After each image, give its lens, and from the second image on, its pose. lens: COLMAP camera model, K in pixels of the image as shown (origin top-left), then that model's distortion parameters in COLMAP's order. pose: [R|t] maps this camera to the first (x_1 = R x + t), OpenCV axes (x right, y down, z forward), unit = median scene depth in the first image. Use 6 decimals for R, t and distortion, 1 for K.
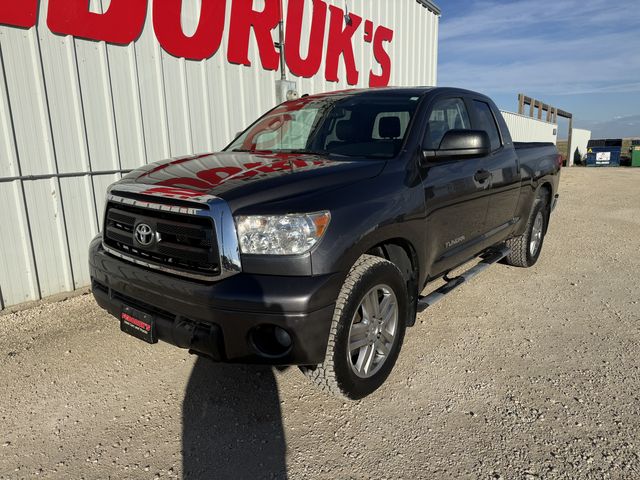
lens RADIAL K [[450.2, 0, 320.0], [0, 450.2, 240.0], [0, 0, 1]] dist [0.007415, -0.003869]
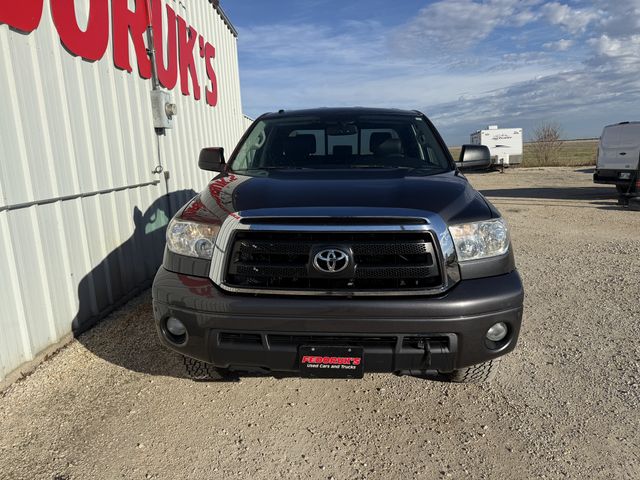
lens RADIAL K [[453.4, 0, 316.8], [0, 453.4, 244.2], [0, 0, 1]] dist [-0.009263, -0.003417]
pose [[0.822949, -0.119921, 0.555315, -0.397215], [0.136755, 0.990541, 0.011244, -0.026549], [-0.551411, 0.066688, 0.831564, 0.119493]]
